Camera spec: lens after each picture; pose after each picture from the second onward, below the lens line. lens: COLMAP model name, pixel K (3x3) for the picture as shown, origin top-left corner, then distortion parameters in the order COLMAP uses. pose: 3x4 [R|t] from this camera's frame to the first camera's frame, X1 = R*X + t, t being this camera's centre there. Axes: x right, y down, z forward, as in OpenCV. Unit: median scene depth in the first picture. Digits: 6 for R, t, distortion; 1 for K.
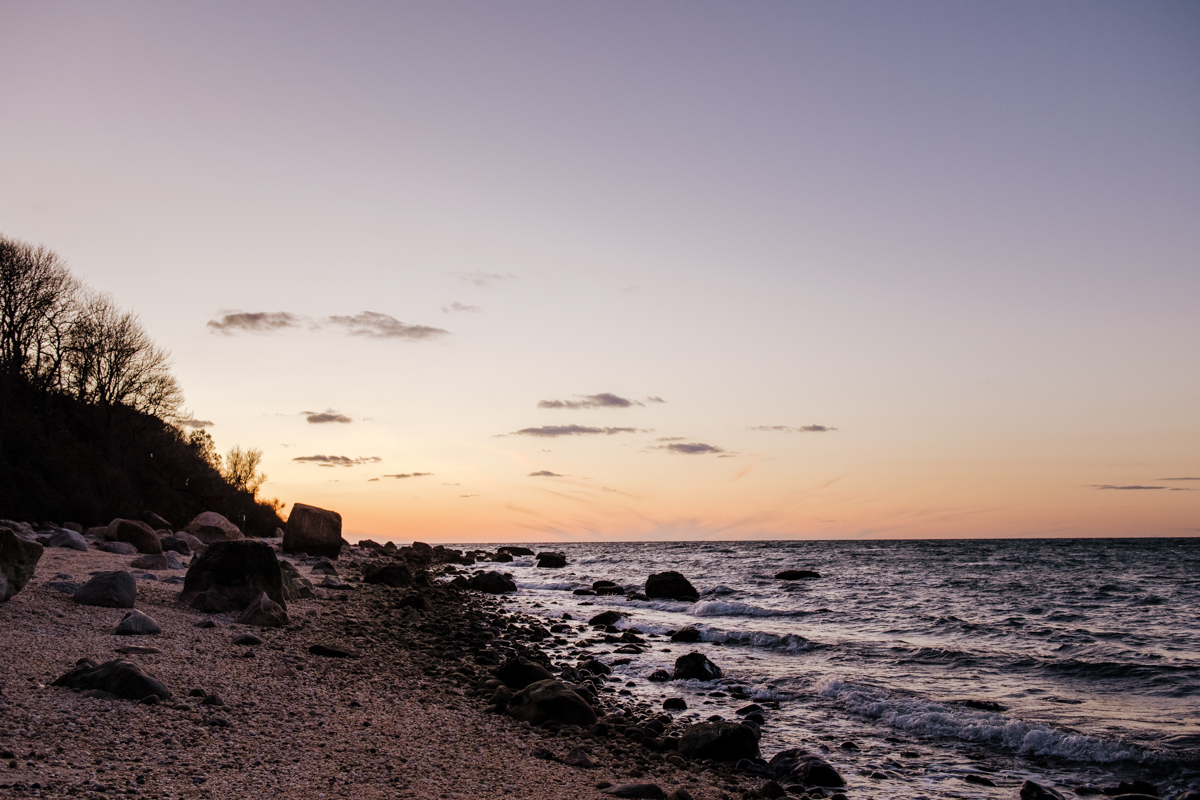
lens RADIAL K [[1531.1, 0, 600.0], [0, 1531.1, 400.0], [0, 0, 1]] dist [0.035211, -0.007087]
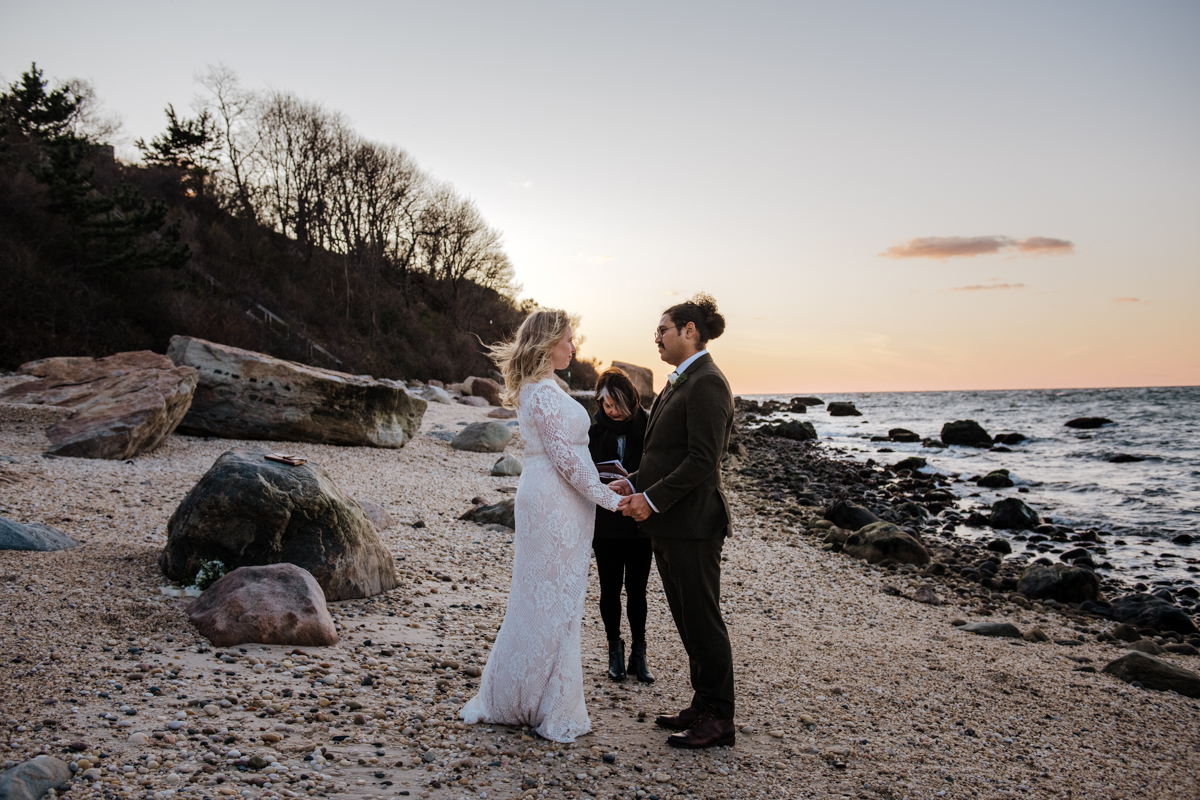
lens RADIAL K [[1441.3, 0, 604.0], [0, 1441.3, 489.4], [0, 0, 1]] dist [0.009354, -0.012774]
pose [[0.956056, 0.007540, -0.293086, 0.097553], [0.035900, 0.989136, 0.142553, 0.007281], [0.290977, -0.146811, 0.945399, -0.030821]]
